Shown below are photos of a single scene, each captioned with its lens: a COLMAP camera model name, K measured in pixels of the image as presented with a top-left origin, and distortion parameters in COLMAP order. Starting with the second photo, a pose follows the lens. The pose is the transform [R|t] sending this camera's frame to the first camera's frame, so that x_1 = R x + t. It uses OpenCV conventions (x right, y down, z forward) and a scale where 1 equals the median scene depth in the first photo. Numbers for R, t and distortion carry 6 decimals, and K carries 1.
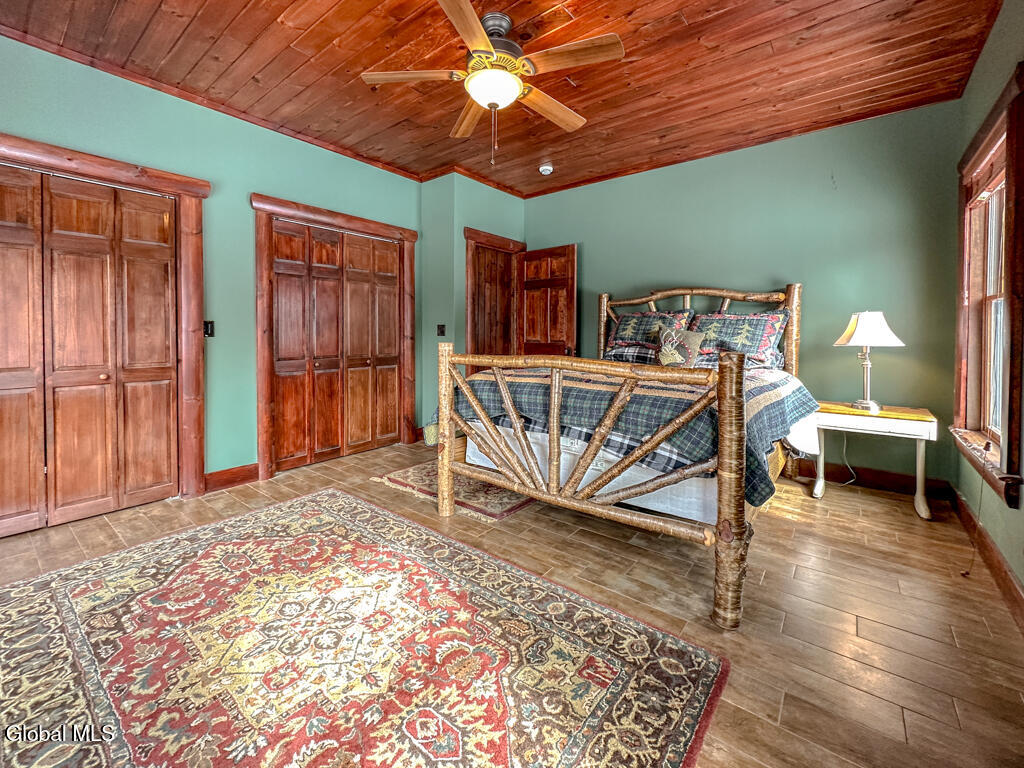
lens RADIAL K [[428.5, 0, 497.7], [0, 428.5, 361.6], [0, 0, 1]] dist [-0.004142, -0.000103]
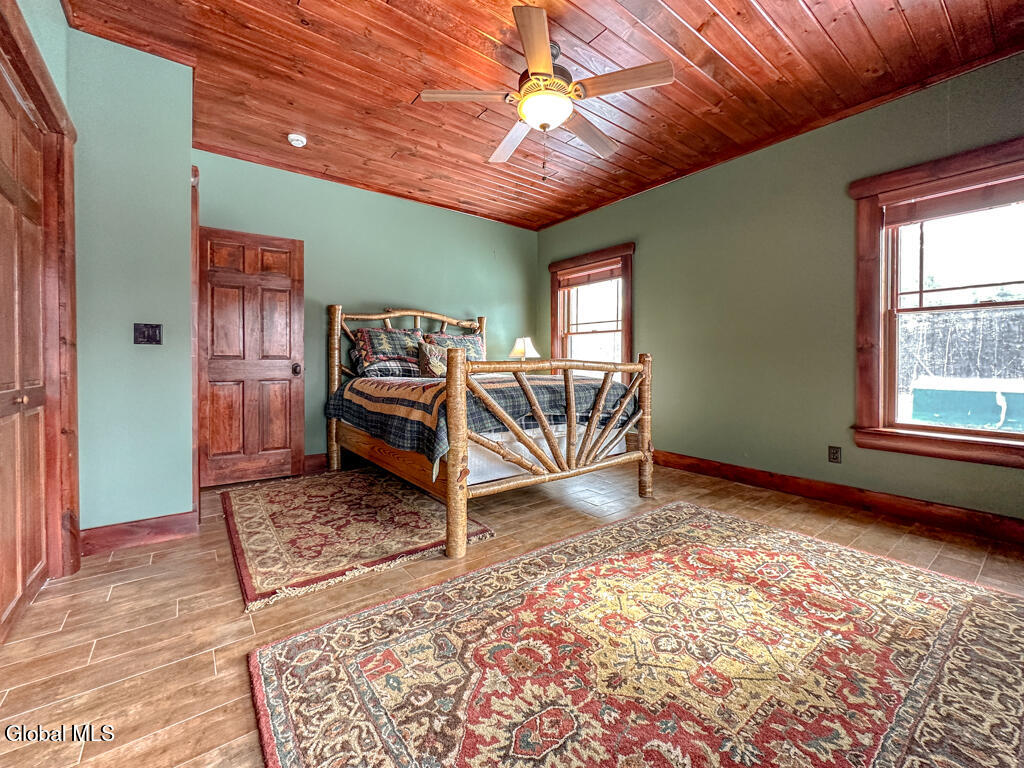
lens RADIAL K [[428.5, 0, 497.7], [0, 428.5, 361.6], [0, 0, 1]] dist [-0.004142, -0.000103]
pose [[0.245884, -0.002756, 0.969295, -1.307246], [0.066722, 0.997672, -0.014089, -0.000878], [-0.967000, 0.068138, 0.245495, 1.007450]]
